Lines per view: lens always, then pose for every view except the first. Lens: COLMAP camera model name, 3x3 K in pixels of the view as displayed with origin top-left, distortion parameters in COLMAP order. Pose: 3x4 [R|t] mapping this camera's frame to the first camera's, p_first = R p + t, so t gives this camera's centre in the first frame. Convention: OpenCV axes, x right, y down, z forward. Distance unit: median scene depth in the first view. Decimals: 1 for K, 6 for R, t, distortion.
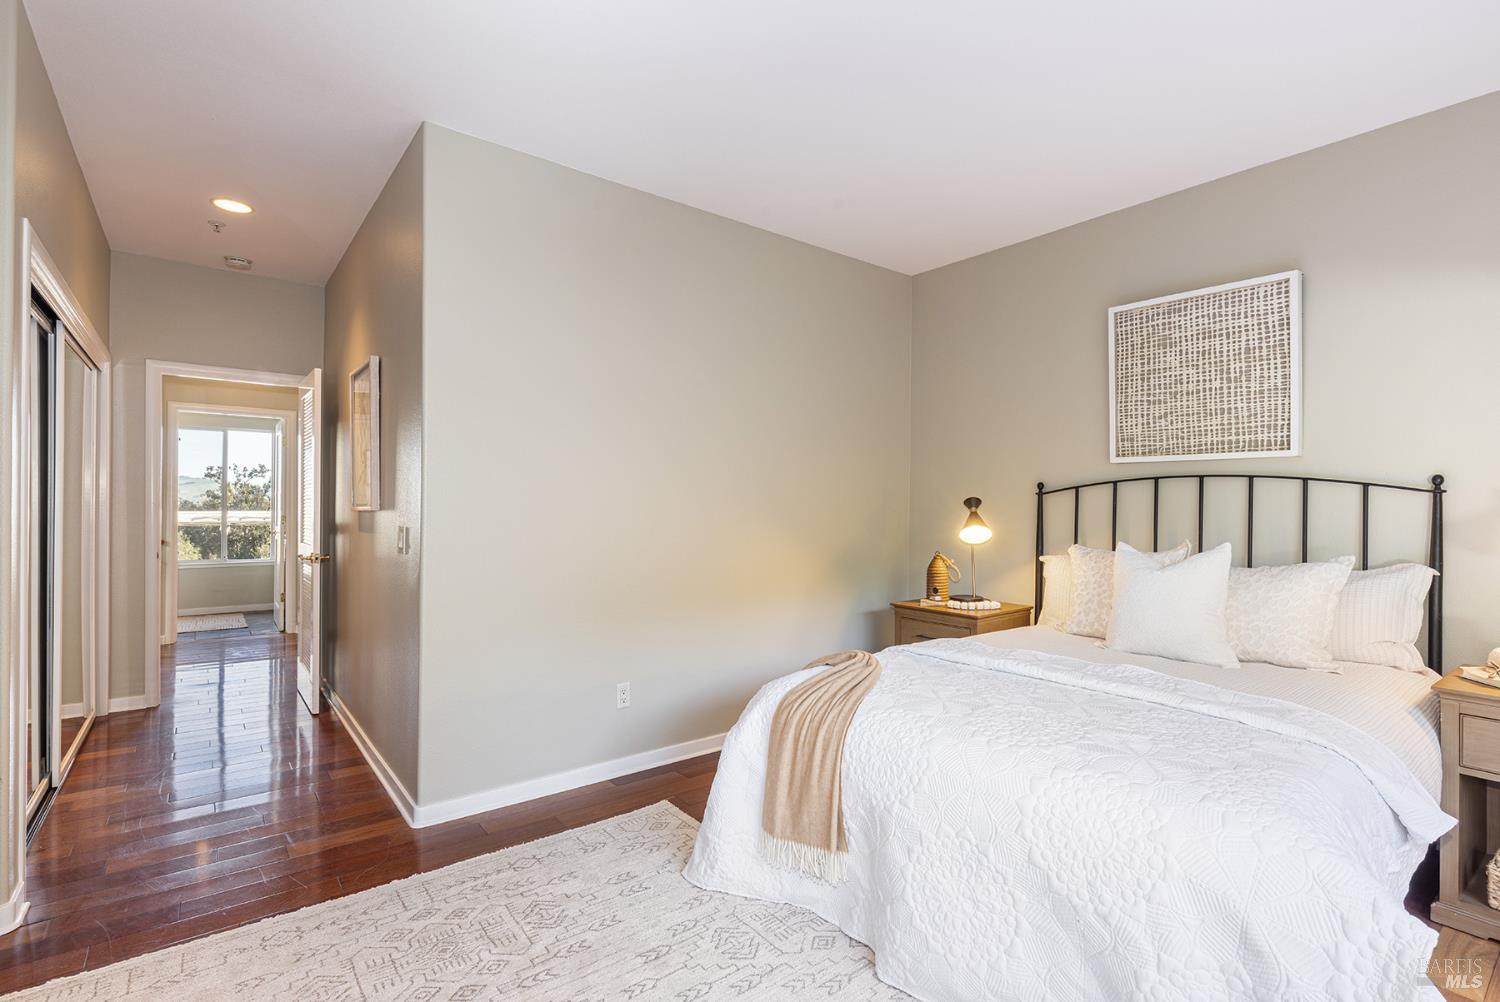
lens RADIAL K [[721.7, 0, 755.0], [0, 721.7, 501.4], [0, 0, 1]] dist [-0.000110, 0.001221]
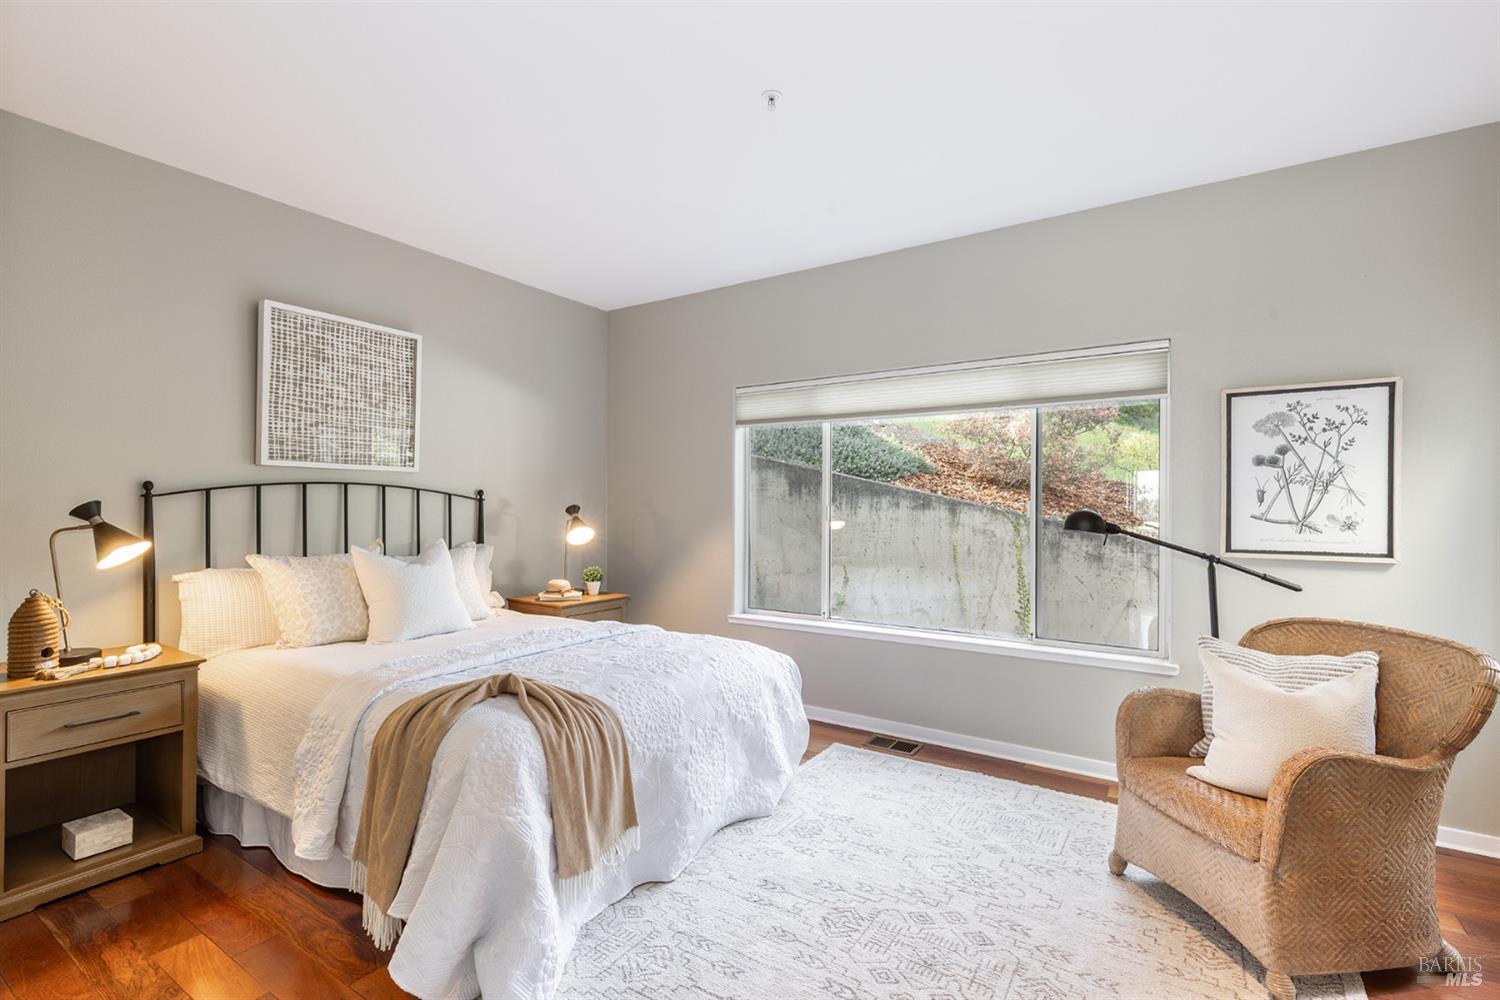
lens RADIAL K [[688.1, 0, 748.2], [0, 688.1, 505.7], [0, 0, 1]] dist [0.008652, -0.000872]
pose [[-0.330132, -0.005001, 0.943922, -0.589658], [-0.004544, 0.999983, 0.003709, -0.006941], [-0.943924, -0.003064, -0.330149, 0.737665]]
